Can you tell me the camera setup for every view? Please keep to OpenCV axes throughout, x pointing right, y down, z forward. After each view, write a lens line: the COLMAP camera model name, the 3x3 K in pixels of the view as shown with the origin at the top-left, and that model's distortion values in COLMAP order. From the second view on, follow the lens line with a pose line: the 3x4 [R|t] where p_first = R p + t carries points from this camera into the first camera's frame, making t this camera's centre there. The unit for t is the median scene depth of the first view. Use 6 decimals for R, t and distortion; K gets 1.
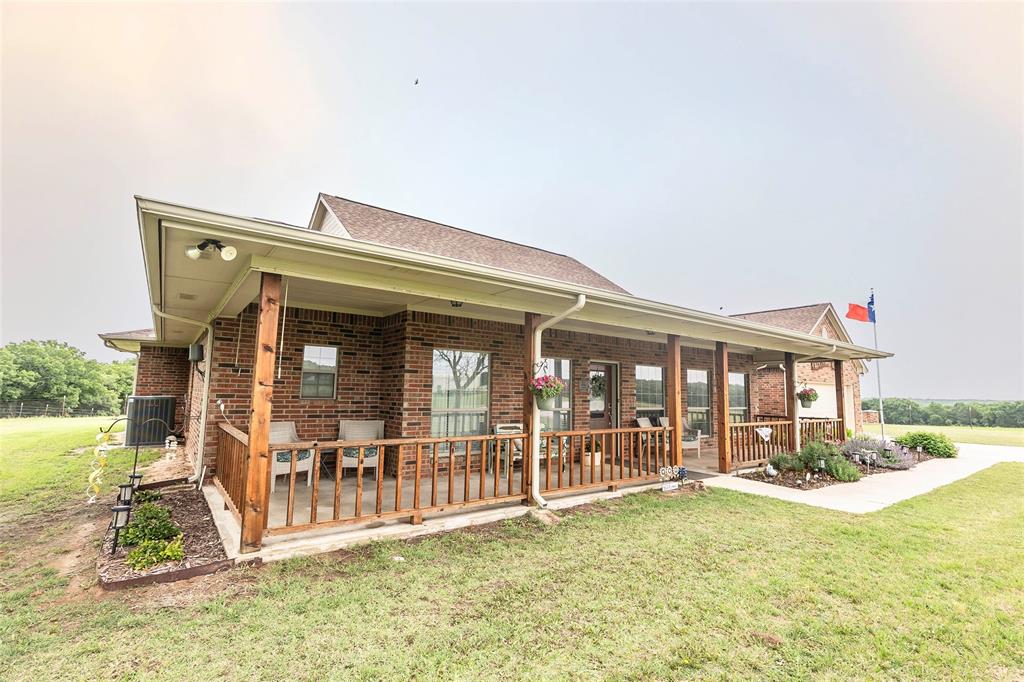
lens RADIAL K [[466.6, 0, 512.0], [0, 466.6, 341.0], [0, 0, 1]] dist [-0.009205, 0.000061]
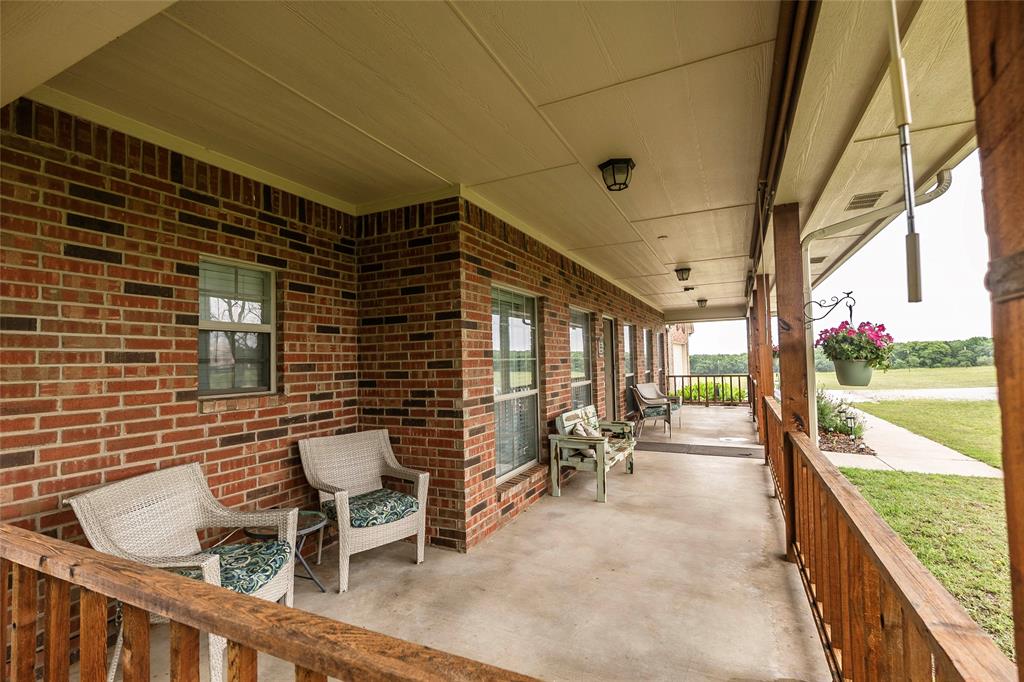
lens RADIAL K [[466.6, 0, 512.0], [0, 466.6, 341.0], [0, 0, 1]] dist [-0.009205, 0.000061]
pose [[0.882407, -0.021567, 0.469992, -0.398510], [-0.009950, 0.997870, 0.064470, 0.049070], [-0.470381, -0.061565, 0.880313, 0.539765]]
